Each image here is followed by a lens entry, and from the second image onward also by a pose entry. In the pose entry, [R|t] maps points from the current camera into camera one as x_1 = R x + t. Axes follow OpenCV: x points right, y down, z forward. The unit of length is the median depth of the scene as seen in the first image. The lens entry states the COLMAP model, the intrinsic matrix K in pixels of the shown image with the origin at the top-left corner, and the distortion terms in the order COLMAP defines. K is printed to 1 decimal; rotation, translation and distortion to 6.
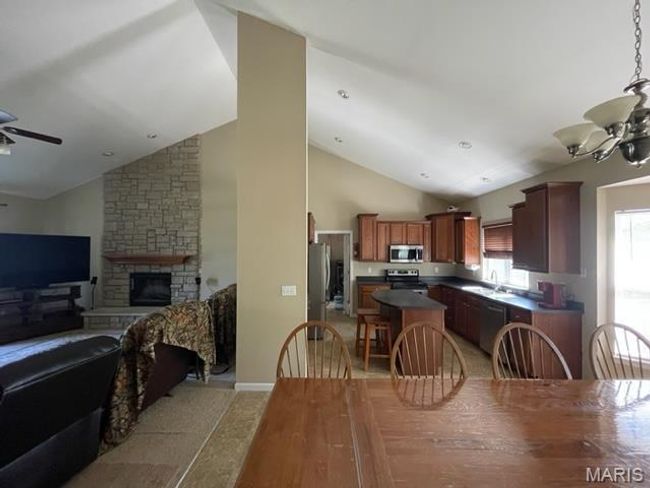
lens RADIAL K [[262.4, 0, 324.9], [0, 262.4, 245.0], [0, 0, 1]] dist [-0.012356, -0.002072]
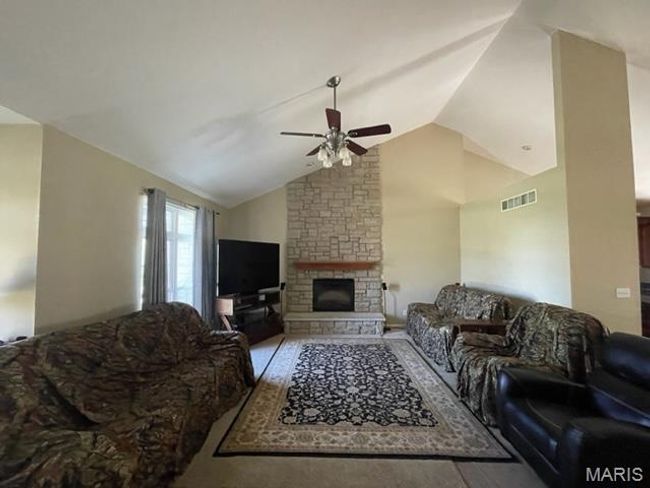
lens RADIAL K [[262.4, 0, 324.8], [0, 262.4, 246.9], [0, 0, 1]] dist [-0.012356, -0.002072]
pose [[0.999626, -0.007326, -0.026335, -0.676889], [0.006821, 0.999792, -0.019210, 0.001103], [0.026470, 0.019023, 0.999469, -0.034199]]
